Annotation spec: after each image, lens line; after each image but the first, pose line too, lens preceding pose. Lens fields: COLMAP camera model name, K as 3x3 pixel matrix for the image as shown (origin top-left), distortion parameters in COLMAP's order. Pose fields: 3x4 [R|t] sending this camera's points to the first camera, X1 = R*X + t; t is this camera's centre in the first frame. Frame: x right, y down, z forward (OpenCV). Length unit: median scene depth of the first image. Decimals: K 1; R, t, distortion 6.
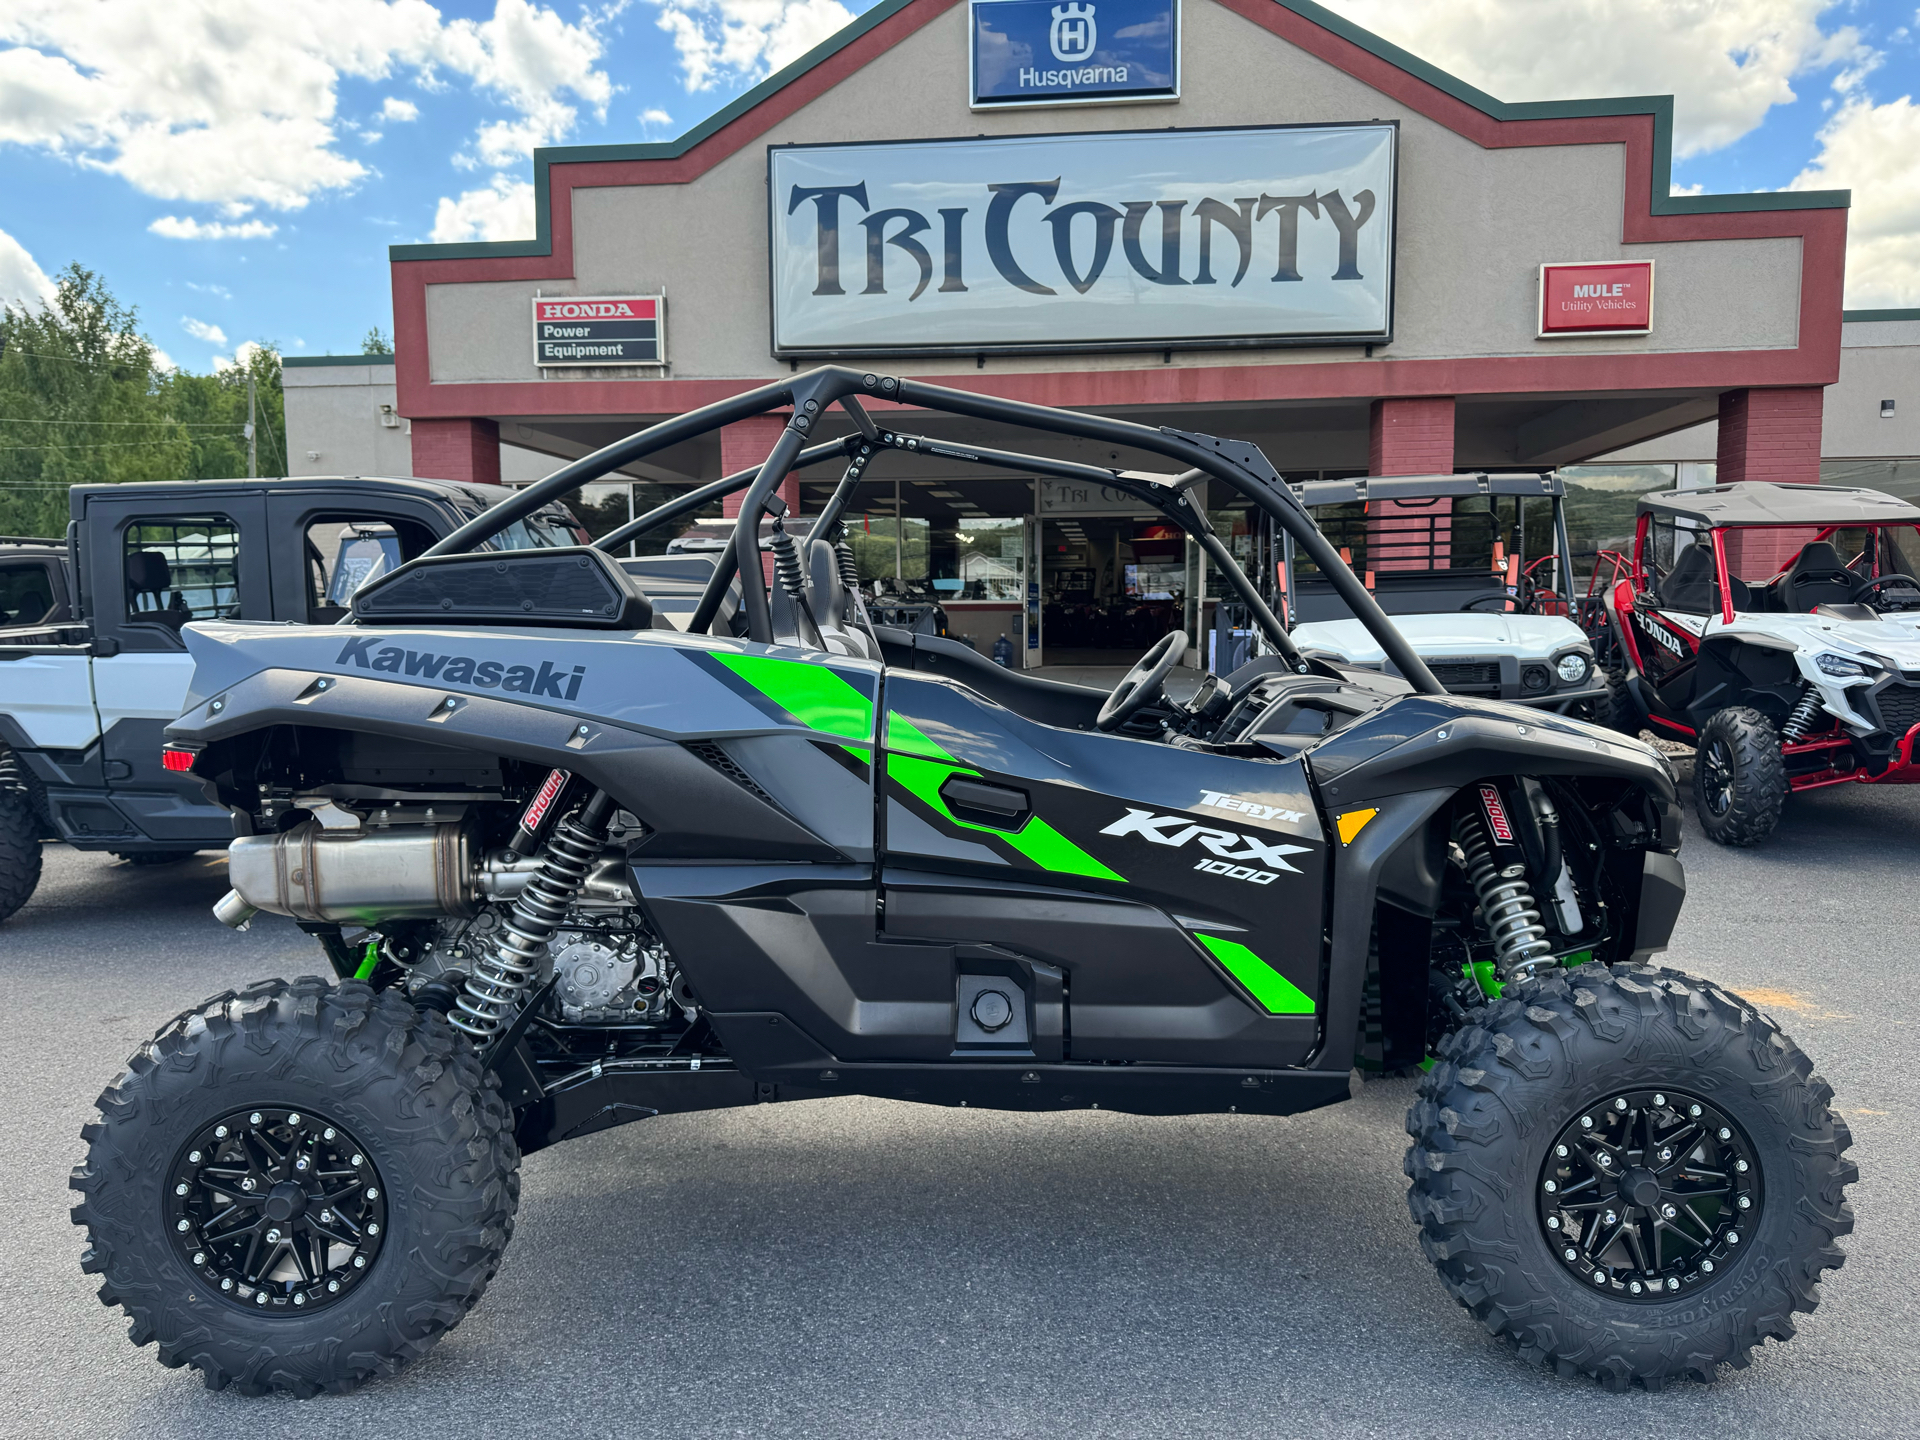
lens RADIAL K [[1362.5, 0, 960.5], [0, 1362.5, 720.5], [0, 0, 1]] dist [0.003321, -0.006801]
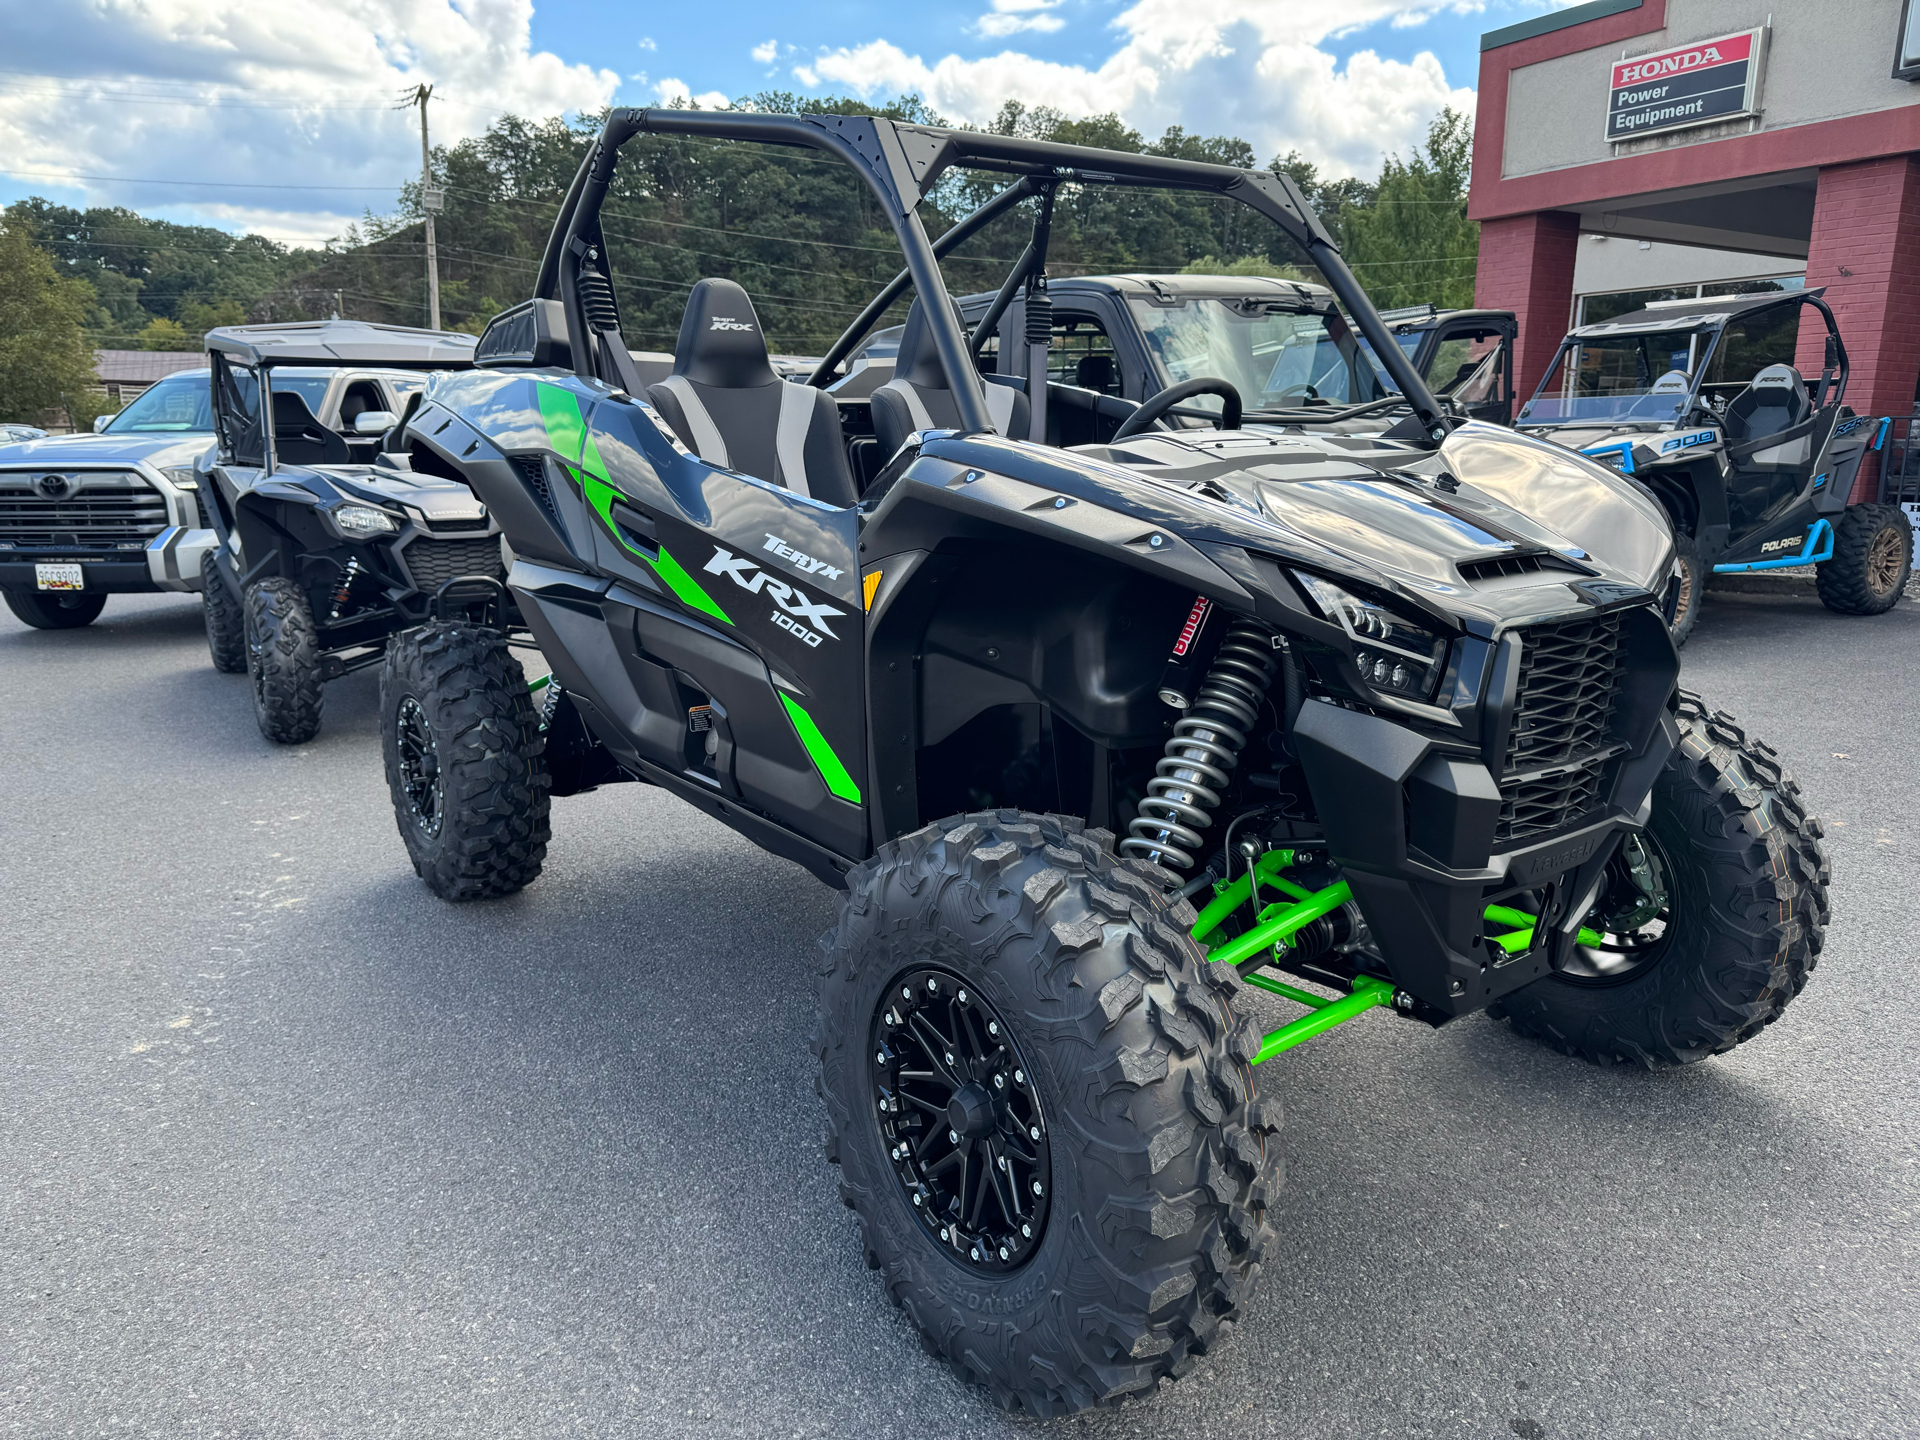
lens RADIAL K [[1362.5, 0, 960.5], [0, 1362.5, 720.5], [0, 0, 1]] dist [0.003321, -0.006801]
pose [[0.593165, 0.168209, -0.787313, 0.206936], [-0.071781, 0.985085, 0.156383, 0.004417], [0.801875, -0.036247, 0.596392, 0.113367]]
